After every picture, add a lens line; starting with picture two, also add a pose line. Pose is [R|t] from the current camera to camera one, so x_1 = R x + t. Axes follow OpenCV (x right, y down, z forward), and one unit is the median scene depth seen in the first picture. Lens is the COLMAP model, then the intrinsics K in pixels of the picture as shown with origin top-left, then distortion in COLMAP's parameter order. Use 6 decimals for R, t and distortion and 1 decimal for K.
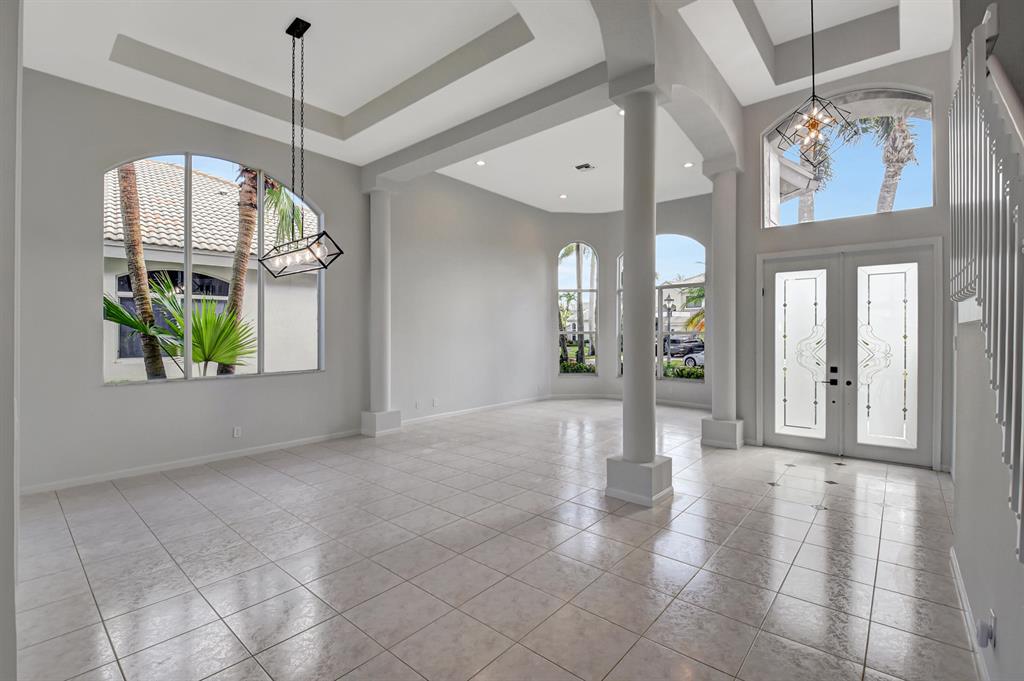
lens RADIAL K [[459.5, 0, 508.0], [0, 459.5, 337.8], [0, 0, 1]] dist [-0.015737, -0.008072]
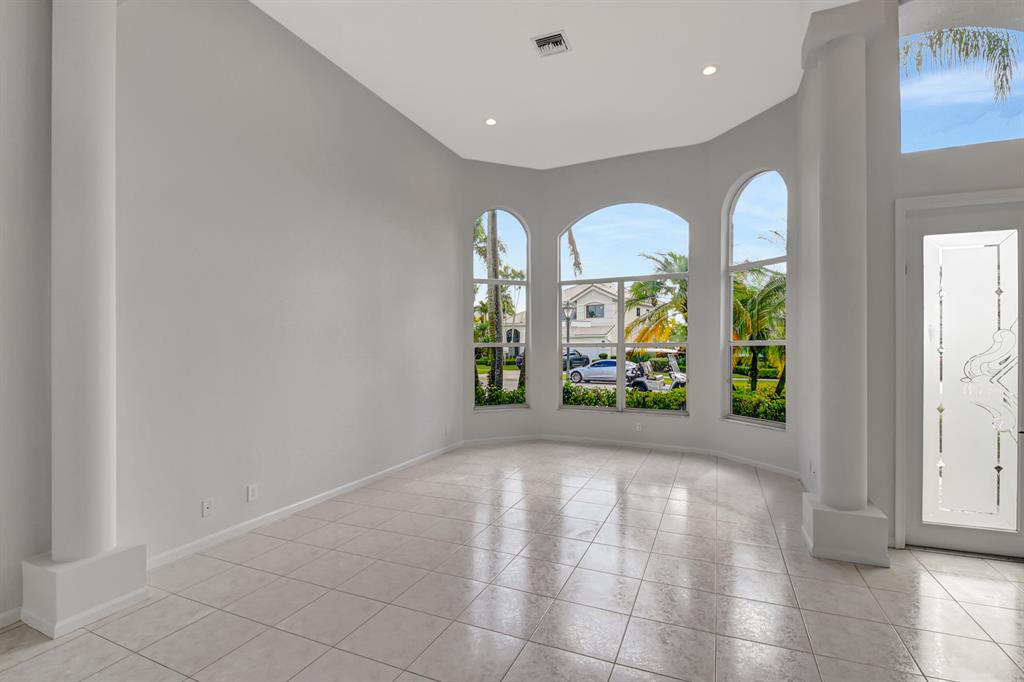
lens RADIAL K [[459.5, 0, 514.7], [0, 459.5, 351.3], [0, 0, 1]] dist [-0.015737, -0.008072]
pose [[0.954148, -0.007511, 0.299240, -0.041765], [0.007160, 0.999972, 0.002271, -0.005002], [-0.299249, -0.000025, 0.954175, 0.501110]]
